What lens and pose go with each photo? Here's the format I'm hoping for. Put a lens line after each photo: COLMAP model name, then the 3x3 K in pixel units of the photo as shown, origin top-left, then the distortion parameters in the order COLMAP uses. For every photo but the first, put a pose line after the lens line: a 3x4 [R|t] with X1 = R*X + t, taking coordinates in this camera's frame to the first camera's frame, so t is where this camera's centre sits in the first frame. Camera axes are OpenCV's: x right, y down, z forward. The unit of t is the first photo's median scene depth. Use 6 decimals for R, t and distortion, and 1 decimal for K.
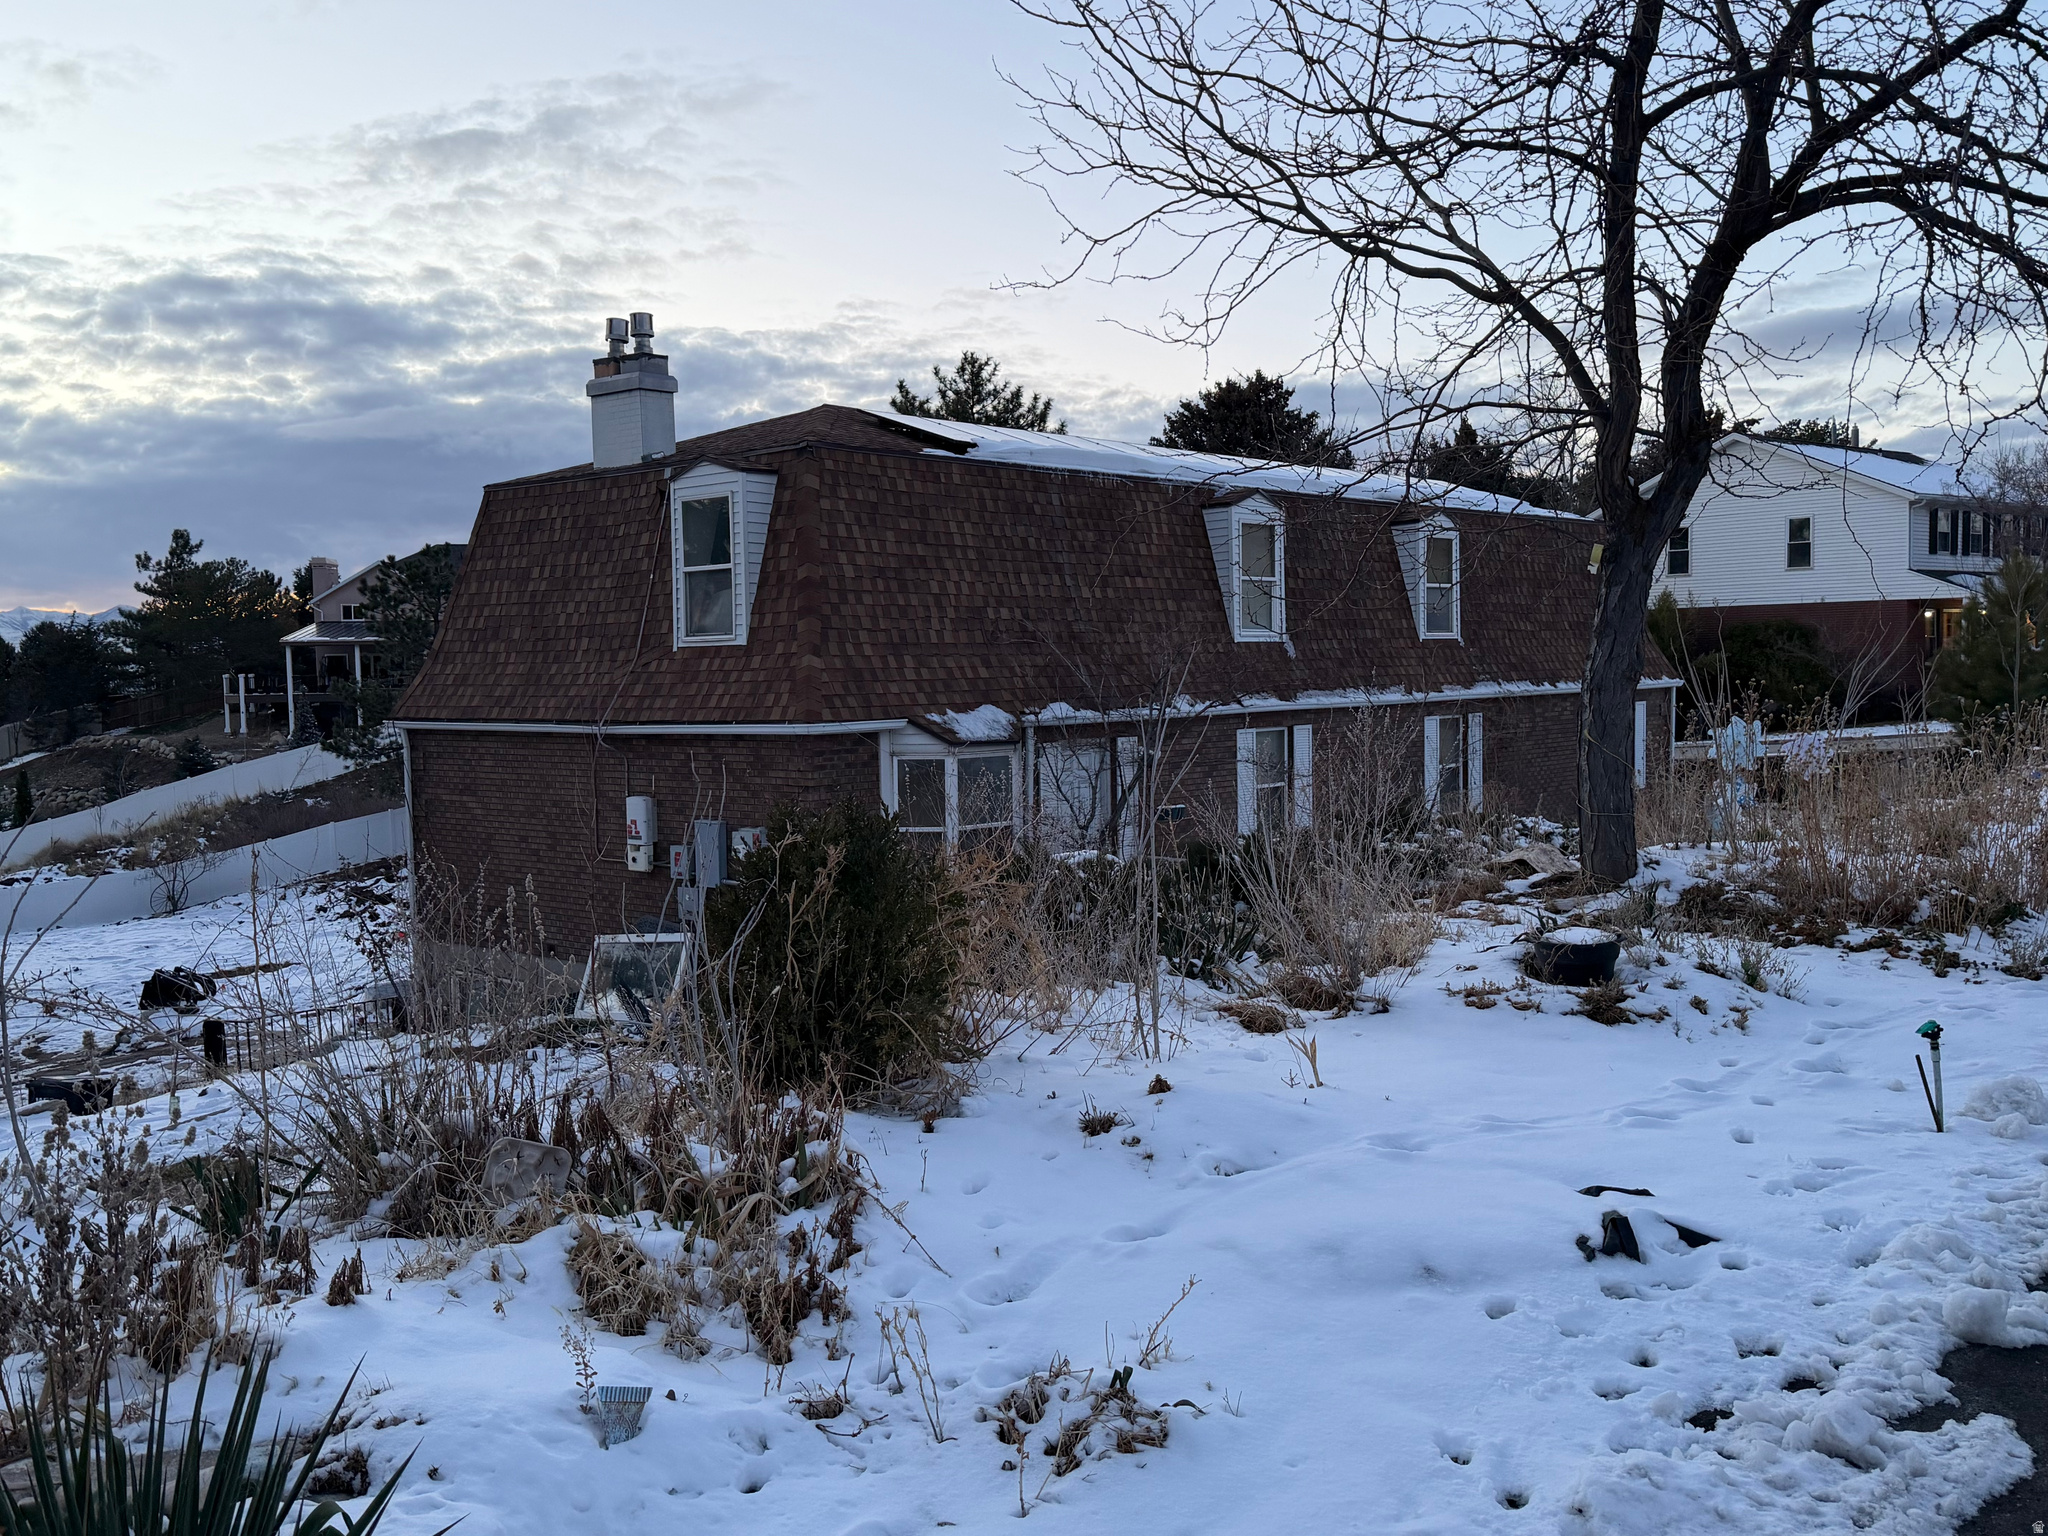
lens RADIAL K [[1787.4, 0, 1024.8], [0, 1787.4, 766.7], [0, 0, 1]] dist [0.095104, -0.131436]
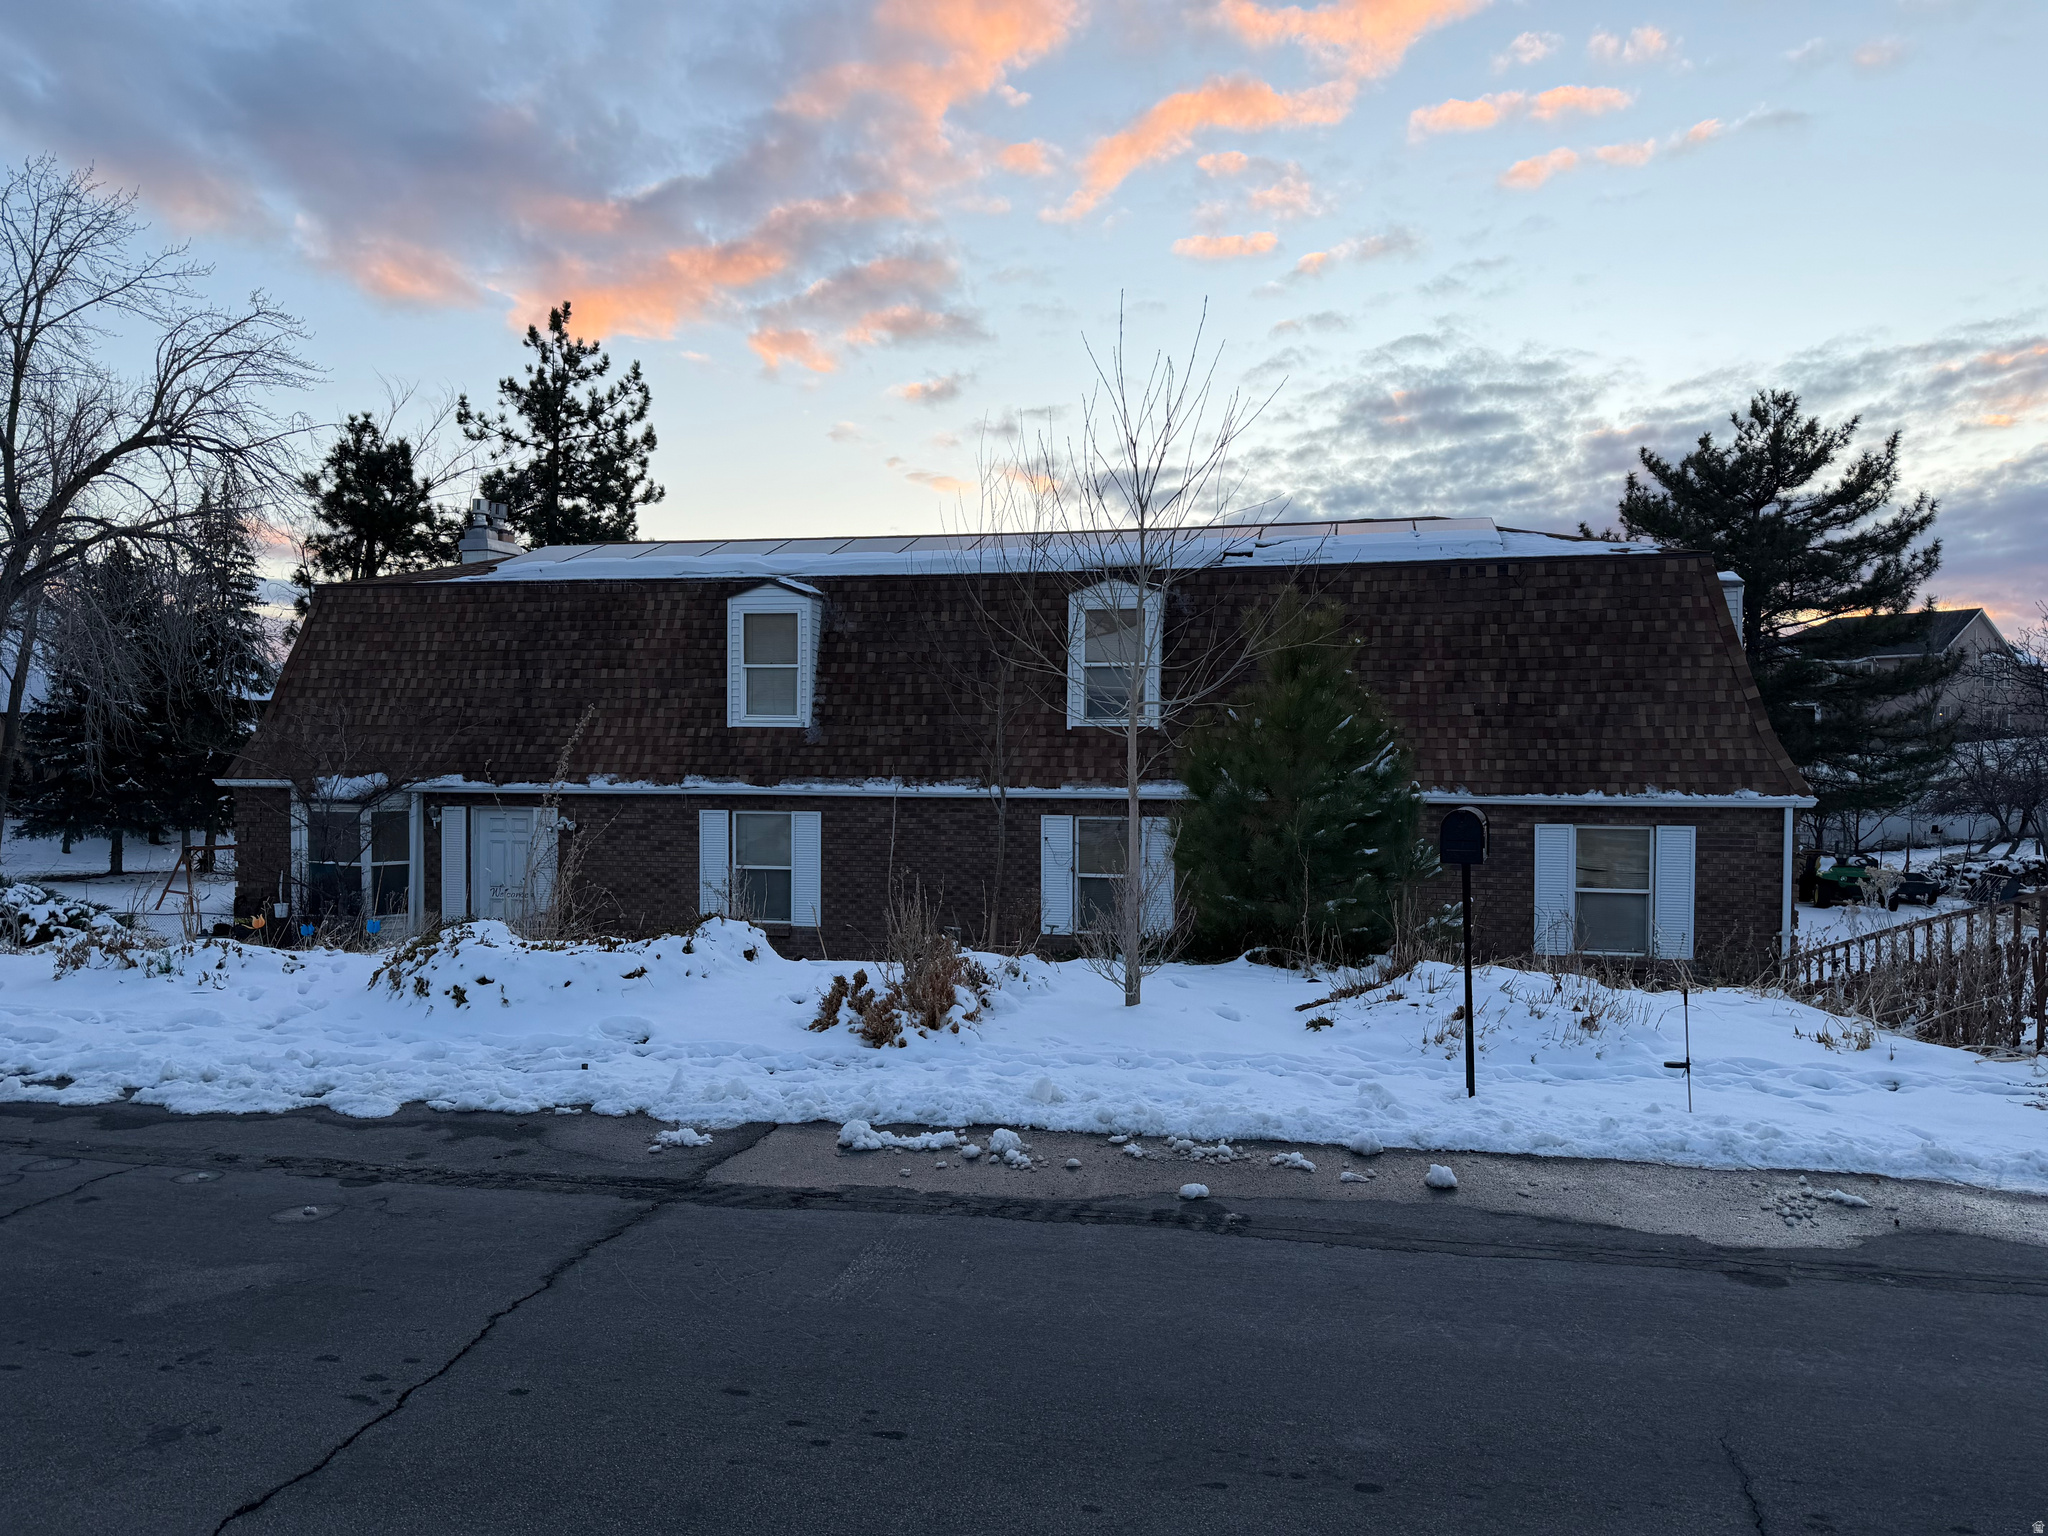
lens RADIAL K [[1424.3, 0, 971.6], [0, 1424.3, 827.5], [0, 0, 1]] dist [0.074193, -0.087392]
pose [[0.461297, 0.078102, -0.883801, 0.929373], [-0.062206, 0.996514, 0.055594, -0.066402], [0.885062, 0.029332, 0.464548, 0.739270]]
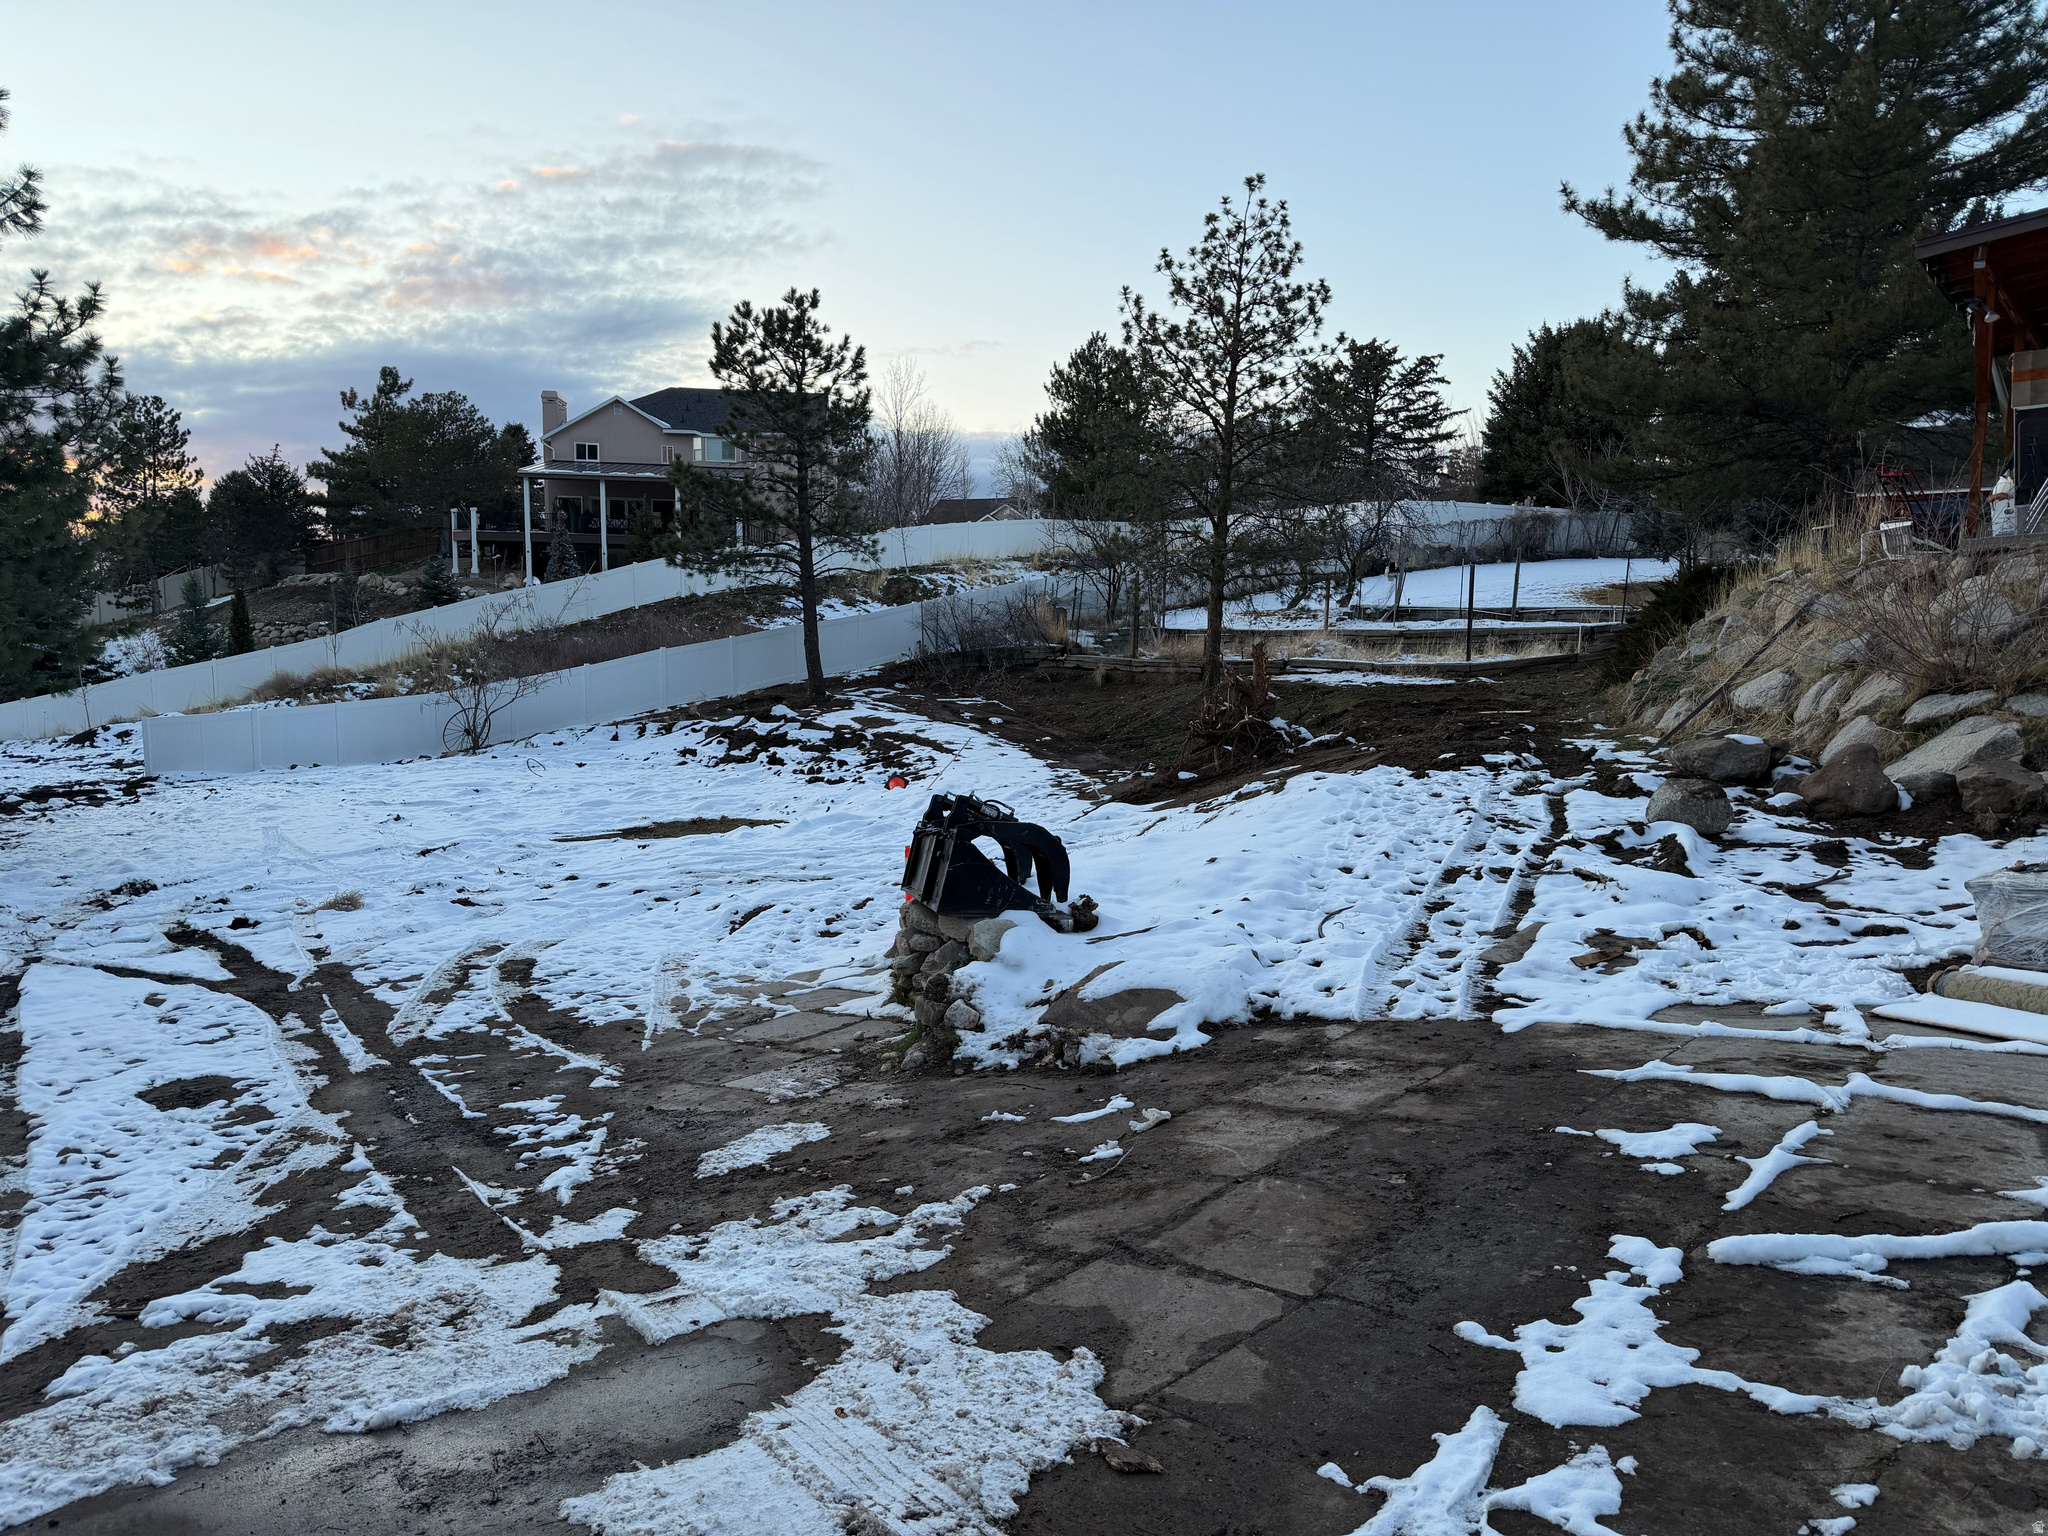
lens RADIAL K [[1424.3, 0, 1020.6], [0, 1424.3, 790.6], [0, 0, 1]] dist [0.074193, -0.087392]
pose [[0.999103, 0.032383, 0.027288, -0.720544], [-0.034063, 0.997398, 0.063542, 0.141501], [-0.025159, -0.064414, 0.997606, 1.108590]]
